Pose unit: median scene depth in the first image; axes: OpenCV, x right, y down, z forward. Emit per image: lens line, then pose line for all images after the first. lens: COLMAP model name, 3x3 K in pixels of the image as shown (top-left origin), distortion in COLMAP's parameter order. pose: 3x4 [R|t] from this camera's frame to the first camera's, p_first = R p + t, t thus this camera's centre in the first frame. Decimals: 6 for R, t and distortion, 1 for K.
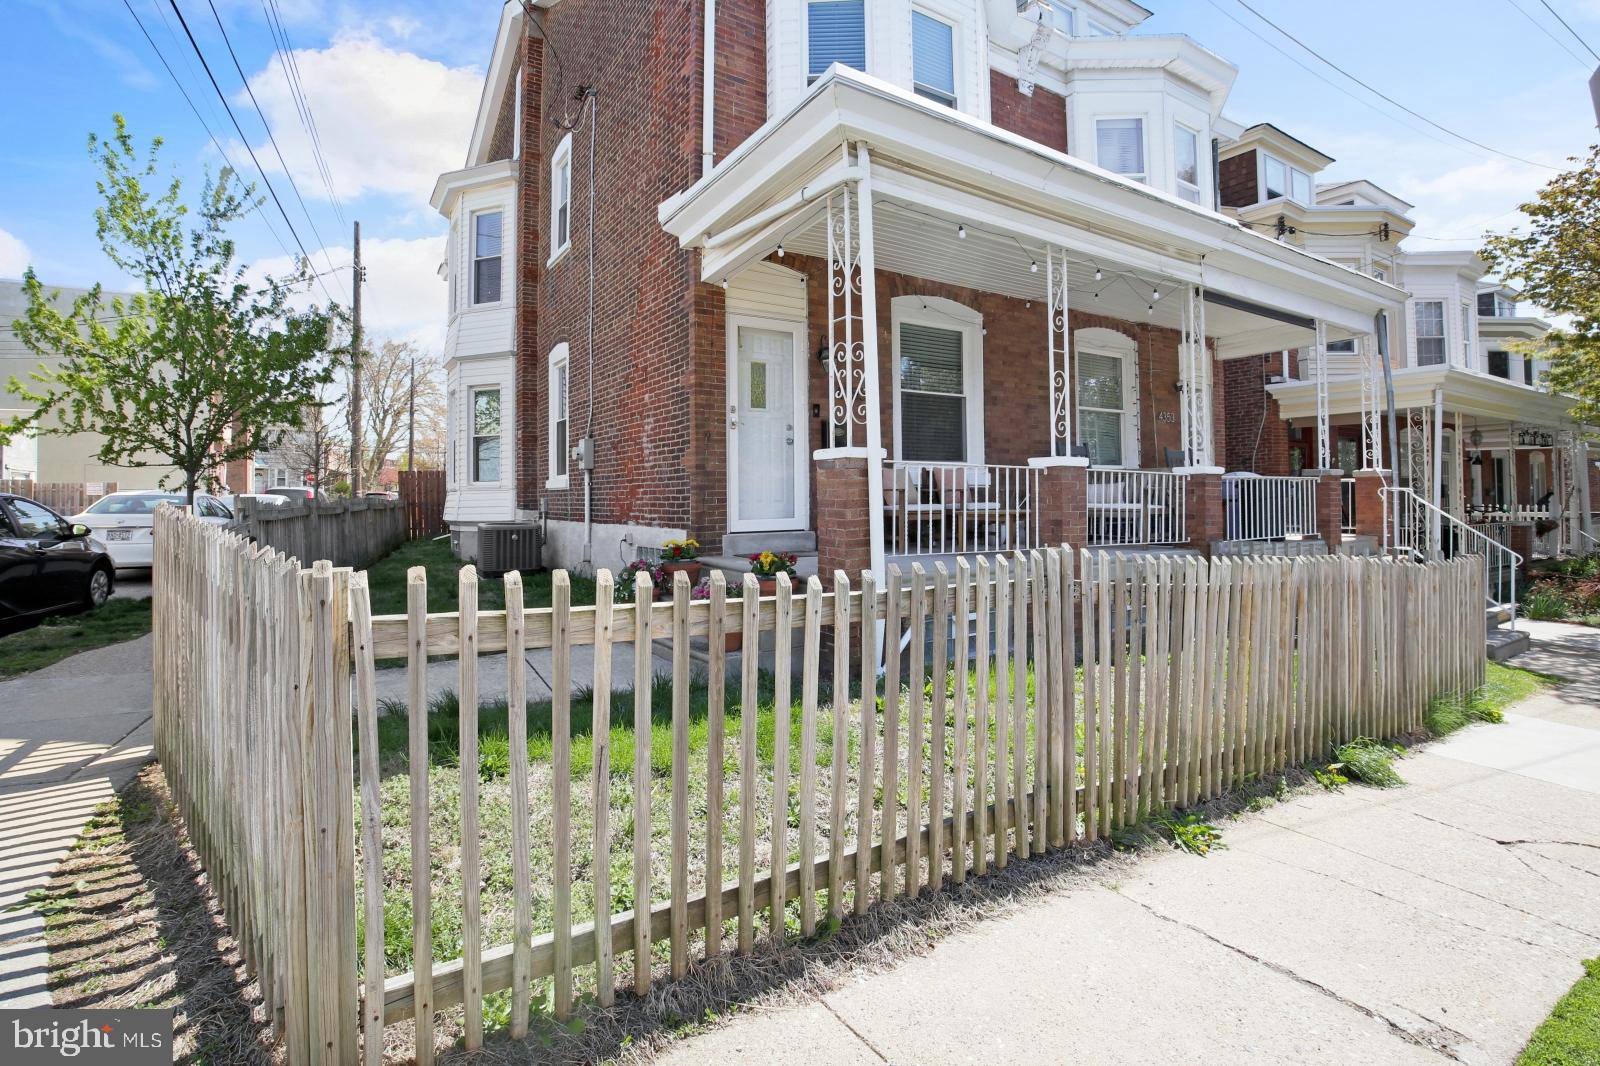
lens RADIAL K [[771.2, 0, 802.4], [0, 771.2, 497.4], [0, 0, 1]] dist [-0.020745, 0.000615]
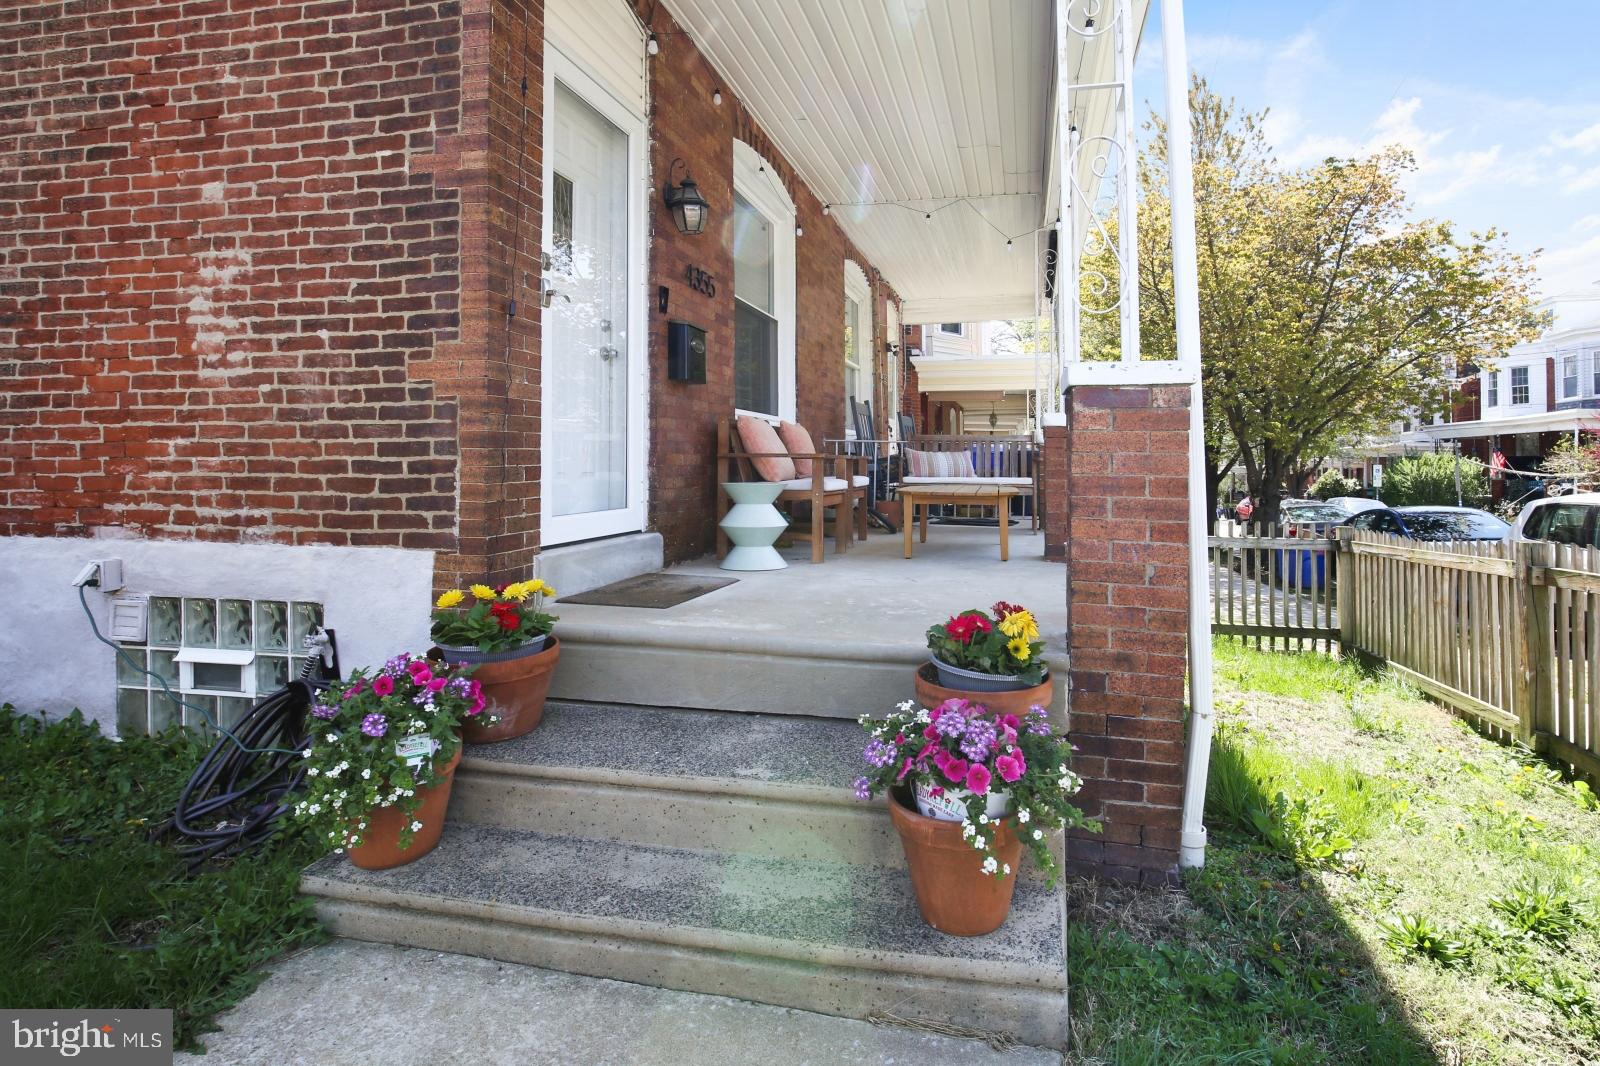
lens RADIAL K [[753.8, 0, 799.8], [0, 753.8, 455.0], [0, 0, 1]] dist [0.000740, 0.000164]
pose [[0.694929, 0.019098, 0.718825, -0.264000], [-0.010530, 0.999810, -0.016383, -0.000620], [-0.719001, 0.003816, 0.694998, 0.545882]]
